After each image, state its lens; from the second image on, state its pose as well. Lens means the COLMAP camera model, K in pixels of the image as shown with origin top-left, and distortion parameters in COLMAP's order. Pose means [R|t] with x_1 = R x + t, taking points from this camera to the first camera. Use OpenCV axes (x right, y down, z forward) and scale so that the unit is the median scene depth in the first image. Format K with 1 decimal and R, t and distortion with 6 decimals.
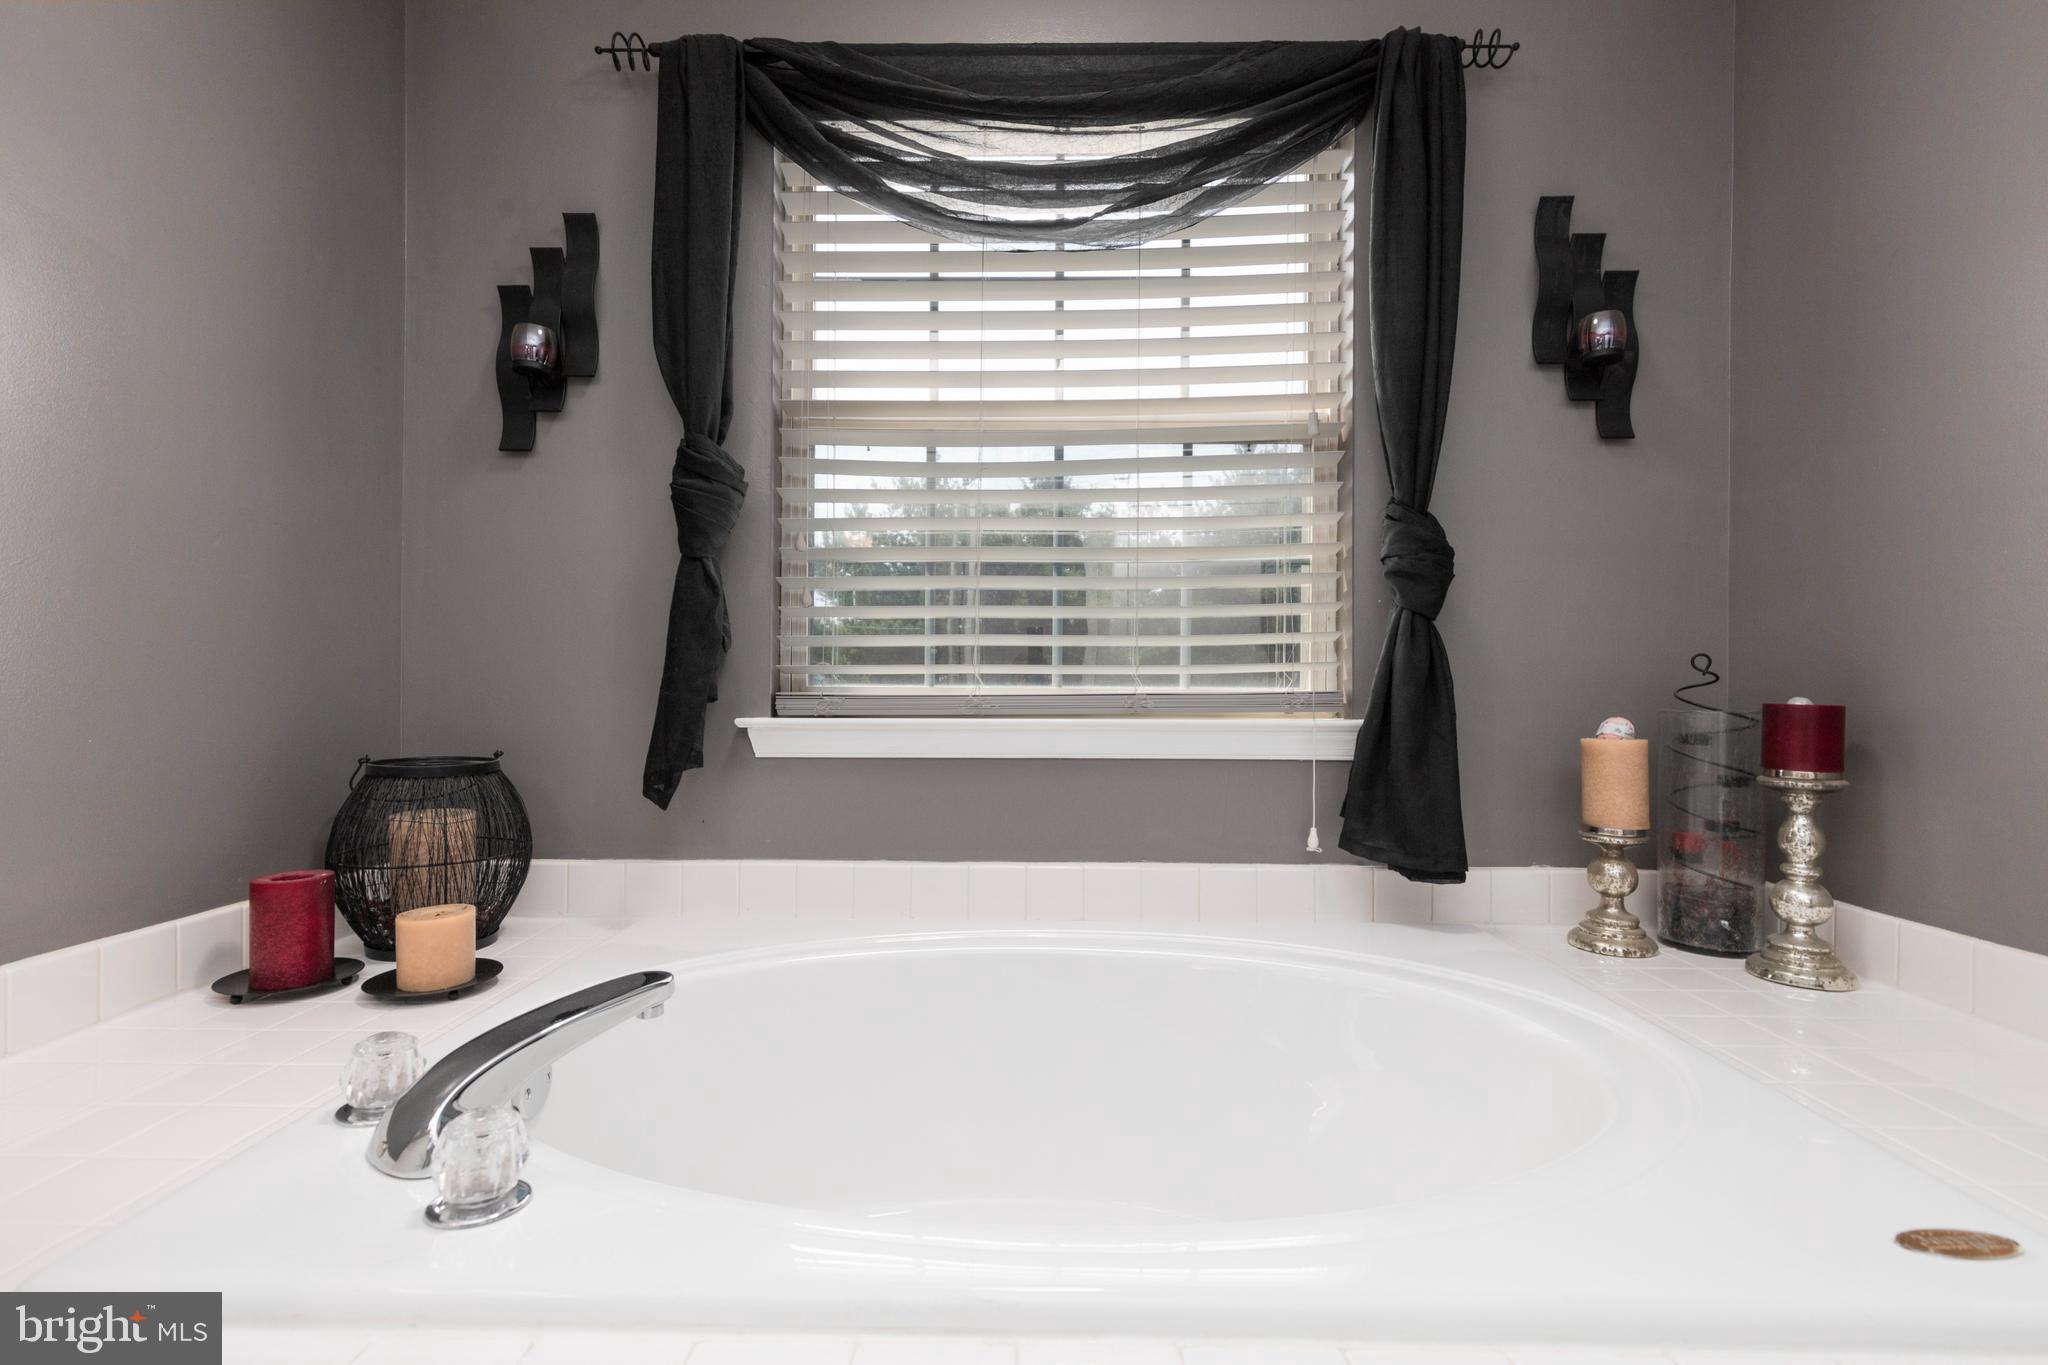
lens RADIAL K [[927.0, 0, 1022.1], [0, 927.0, 684.7], [0, 0, 1]] dist [0.010811, -0.002695]
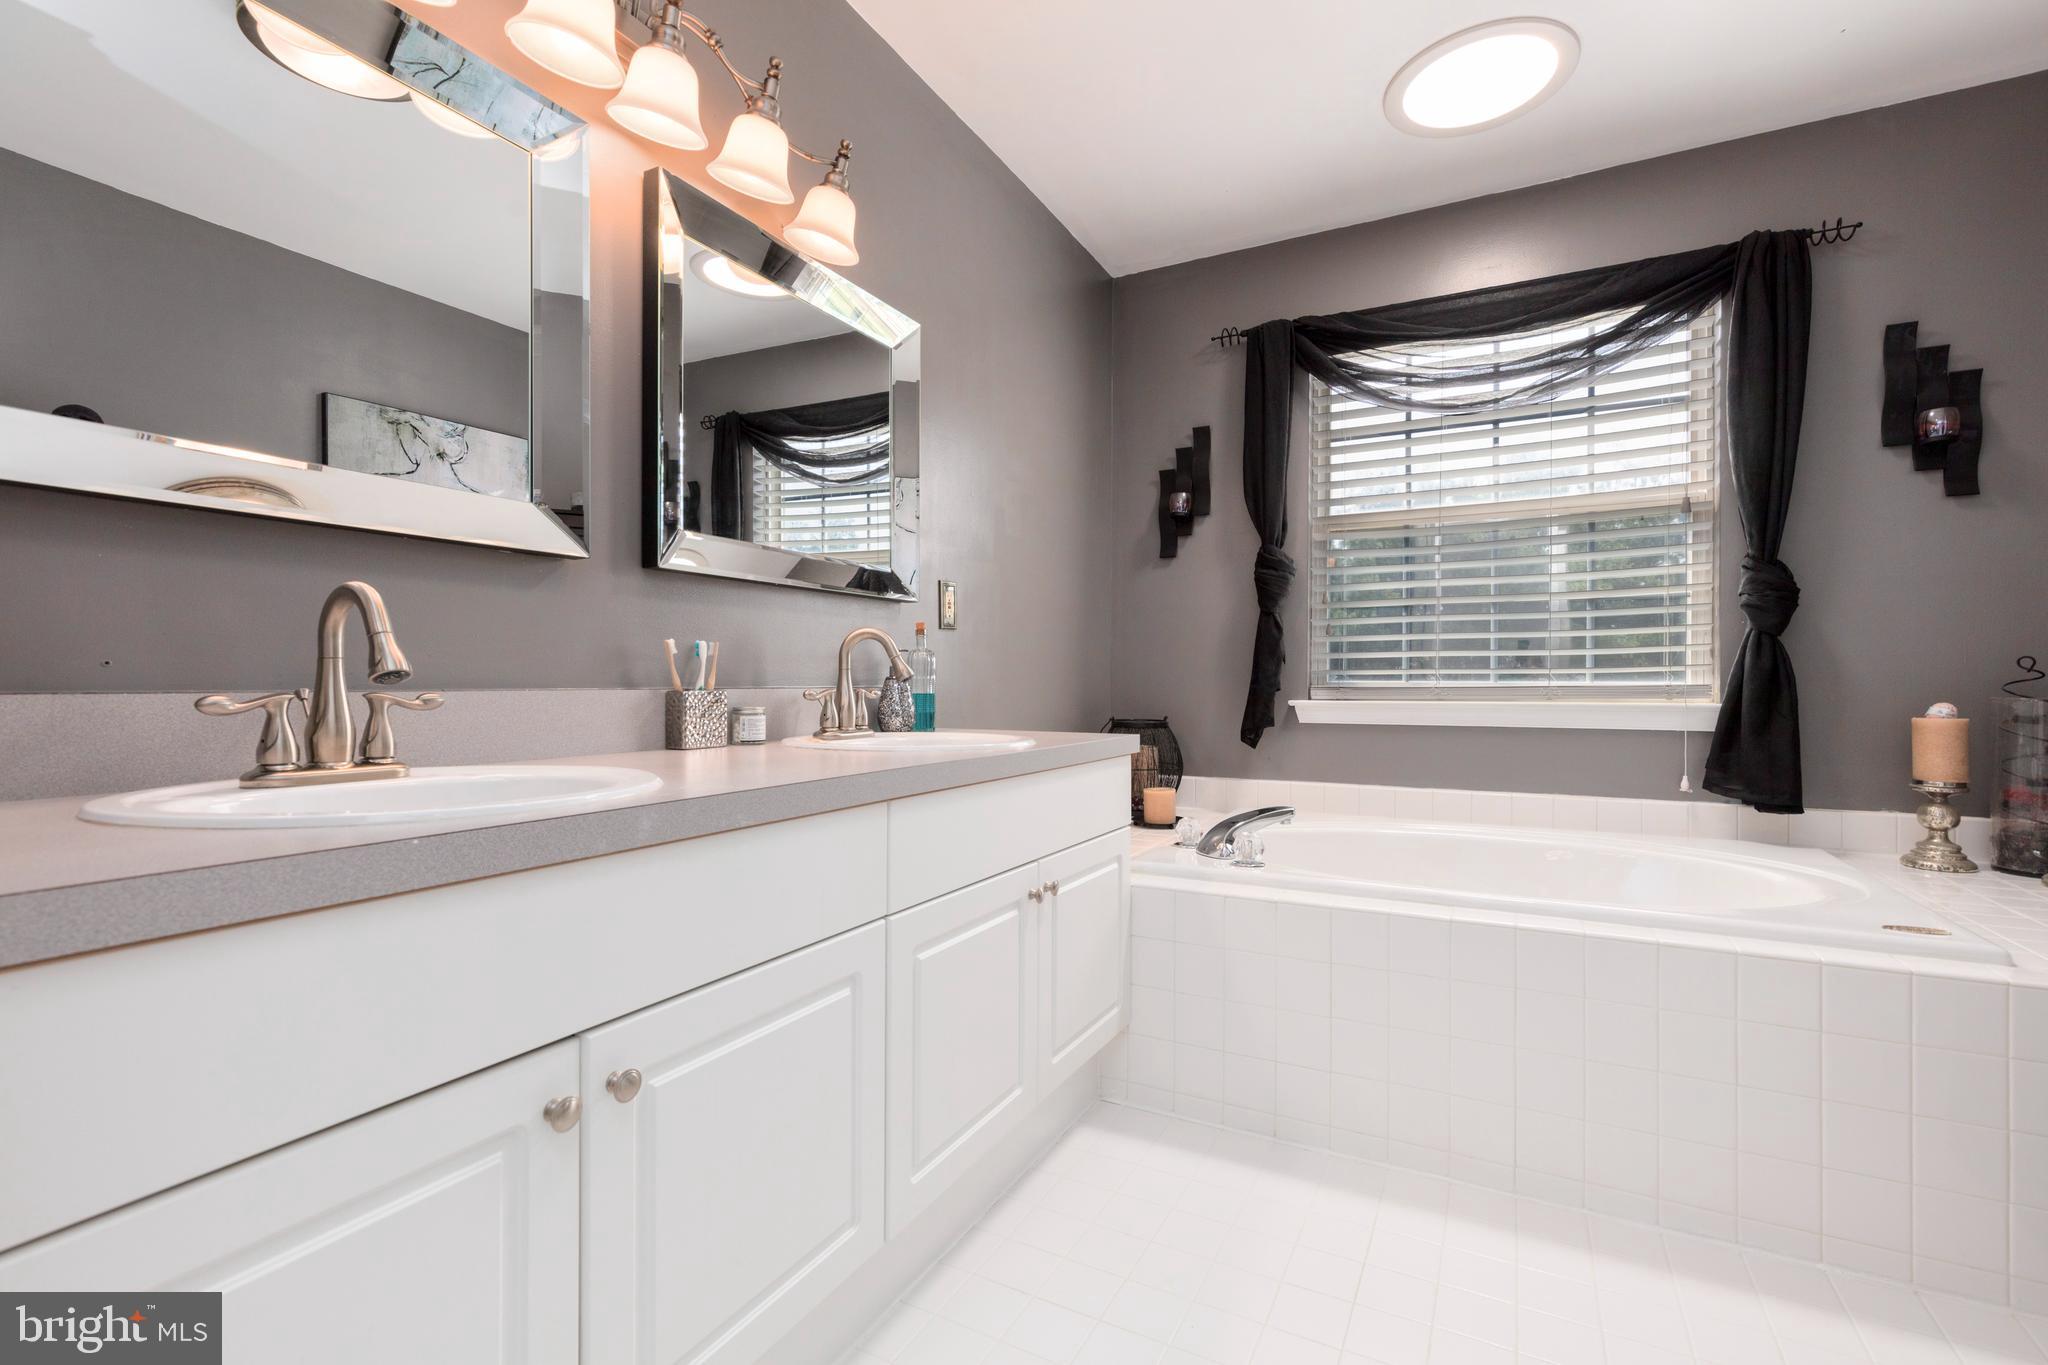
lens RADIAL K [[927.0, 0, 1021.7], [0, 927.0, 684.1], [0, 0, 1]] dist [0.010811, -0.002695]
pose [[0.894326, -0.001922, -0.447411, 0.029696], [0.002397, 0.999997, 0.000496, 0.002934], [0.447409, -0.001516, 0.894328, -0.822098]]
